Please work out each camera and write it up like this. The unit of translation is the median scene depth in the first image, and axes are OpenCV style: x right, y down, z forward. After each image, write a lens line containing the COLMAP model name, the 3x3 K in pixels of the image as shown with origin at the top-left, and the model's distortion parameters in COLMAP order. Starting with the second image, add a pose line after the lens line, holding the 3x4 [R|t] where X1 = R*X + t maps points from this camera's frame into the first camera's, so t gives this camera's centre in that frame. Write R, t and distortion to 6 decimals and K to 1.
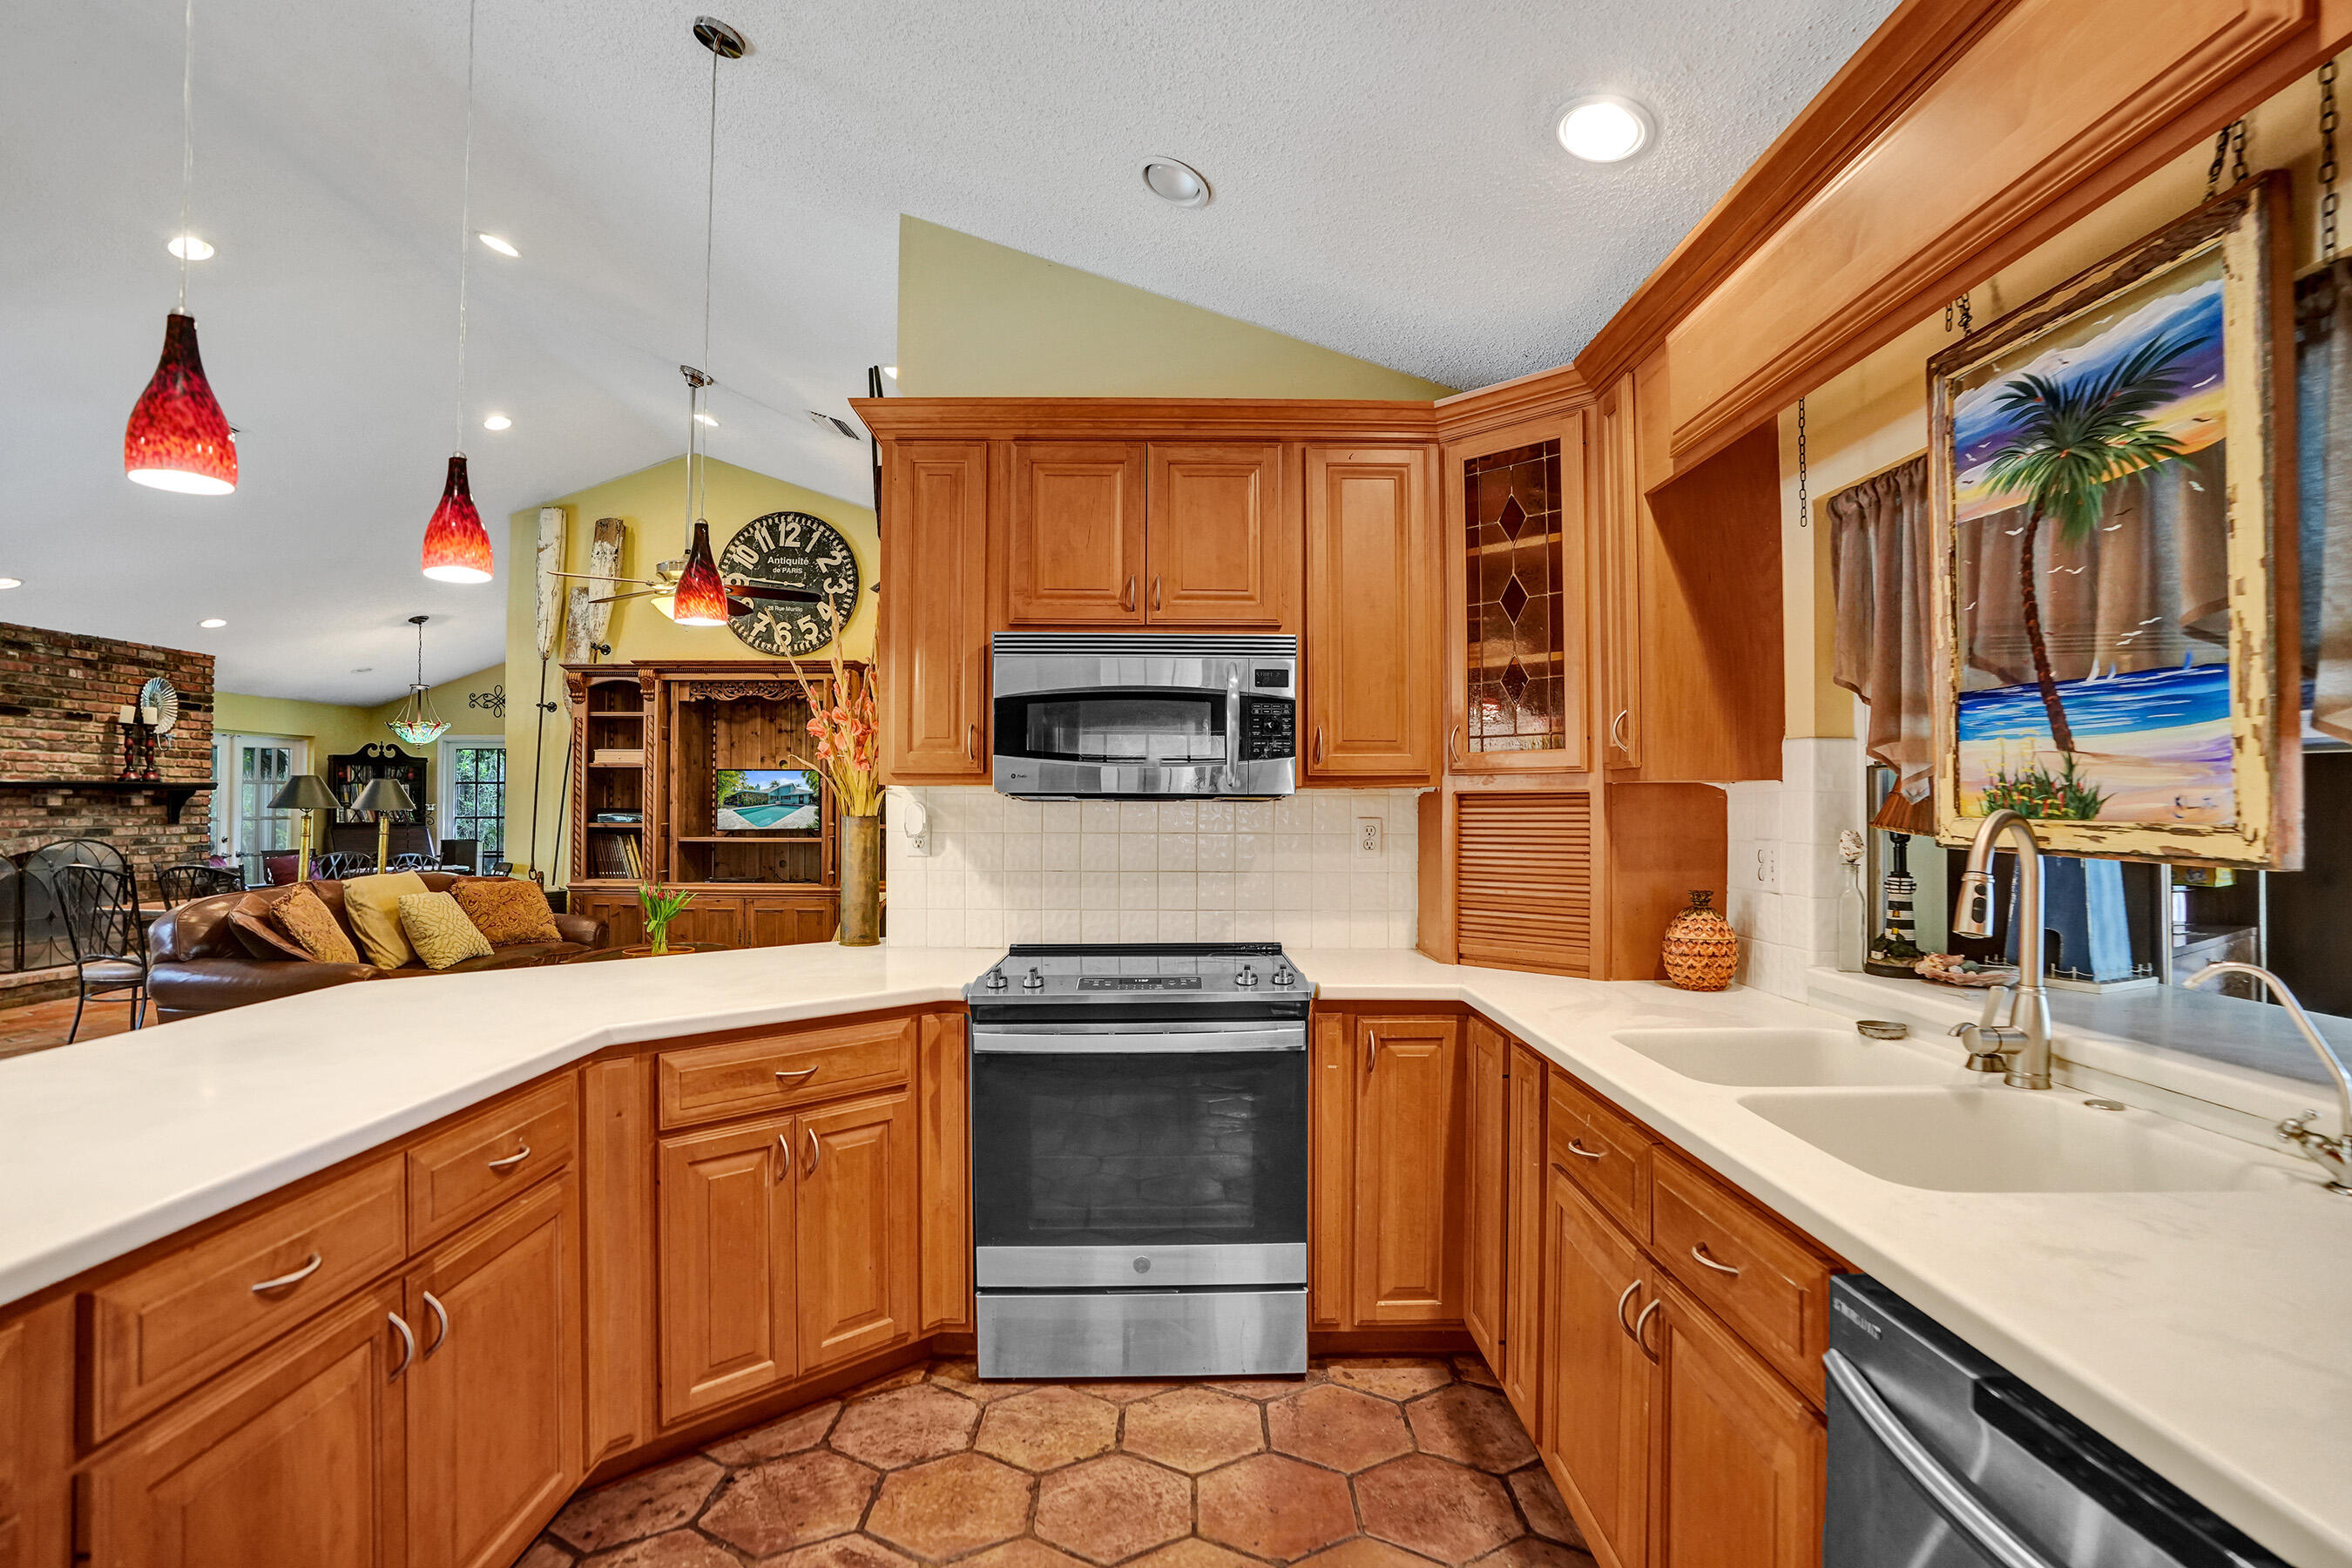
lens RADIAL K [[1087.2, 0, 1192.6], [0, 1087.2, 781.9], [0, 0, 1]] dist [-0.012614, 0.001907]
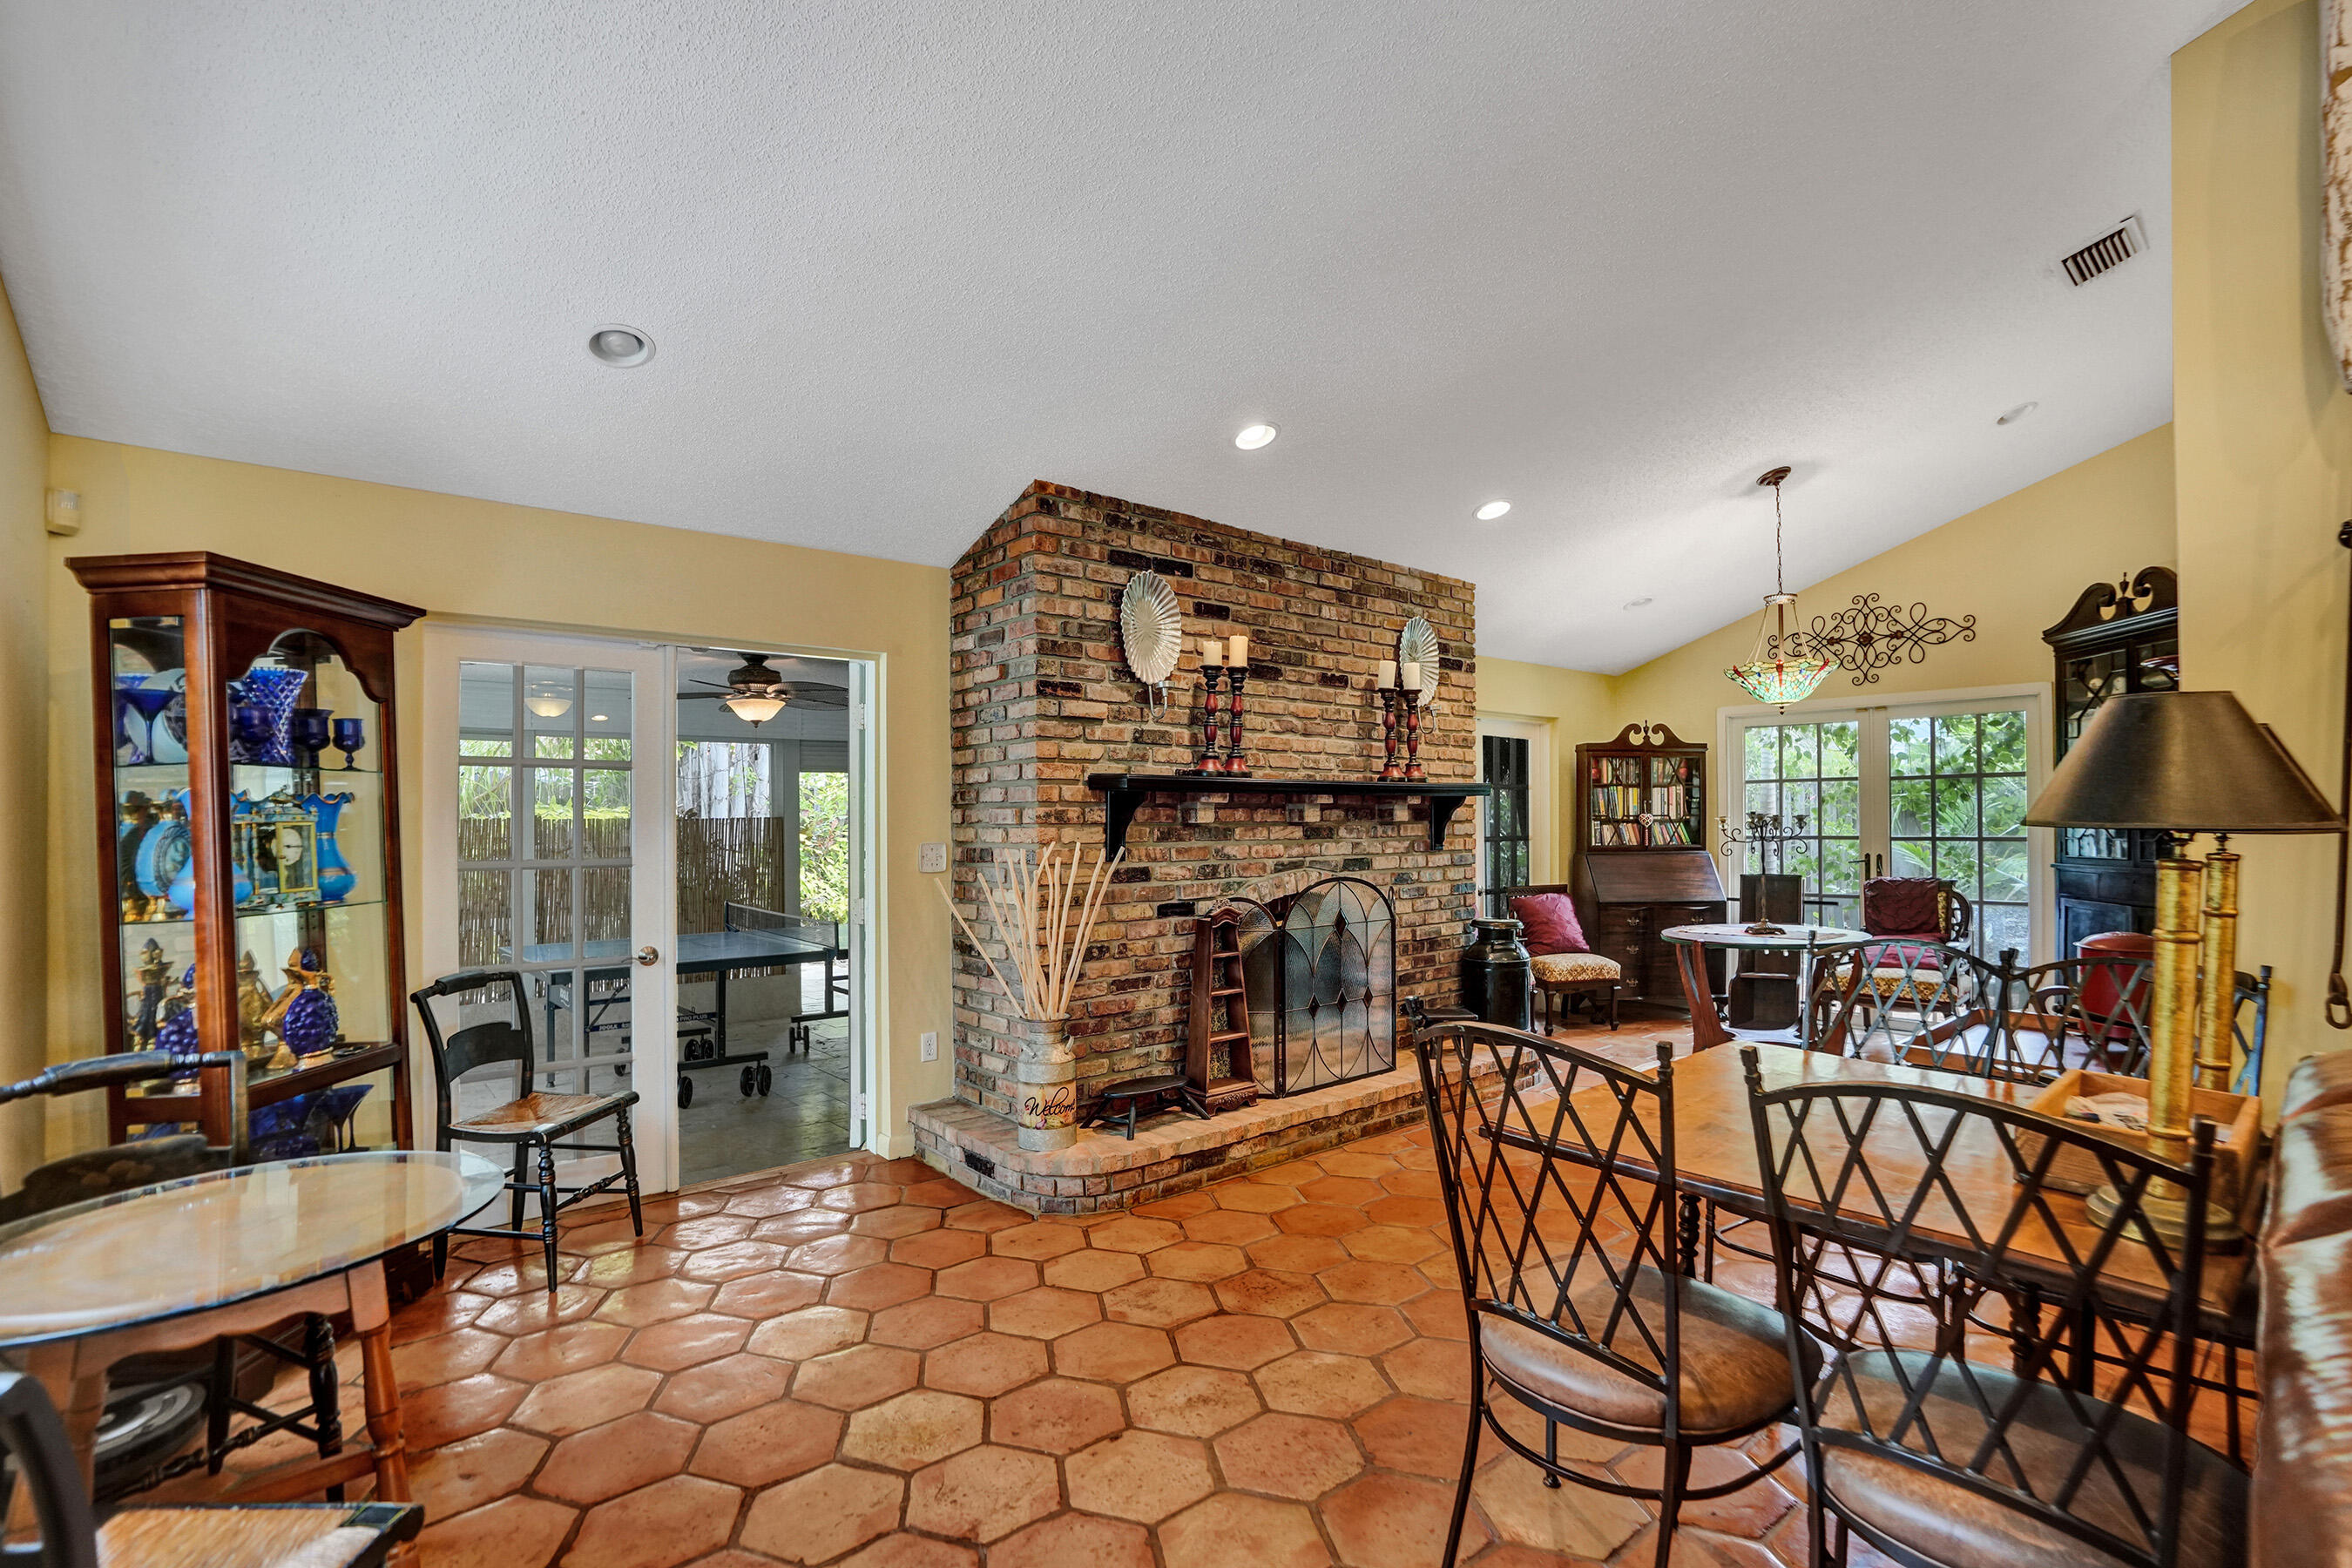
lens RADIAL K [[1087.2, 0, 1184.2], [0, 1087.2, 803.1], [0, 0, 1]] dist [-0.012614, 0.001907]
pose [[0.645012, -0.010435, -0.764101, -0.586364], [0.016979, 0.999856, 0.000678, 0.008916], [0.763984, -0.013411, 0.645096, 0.503654]]
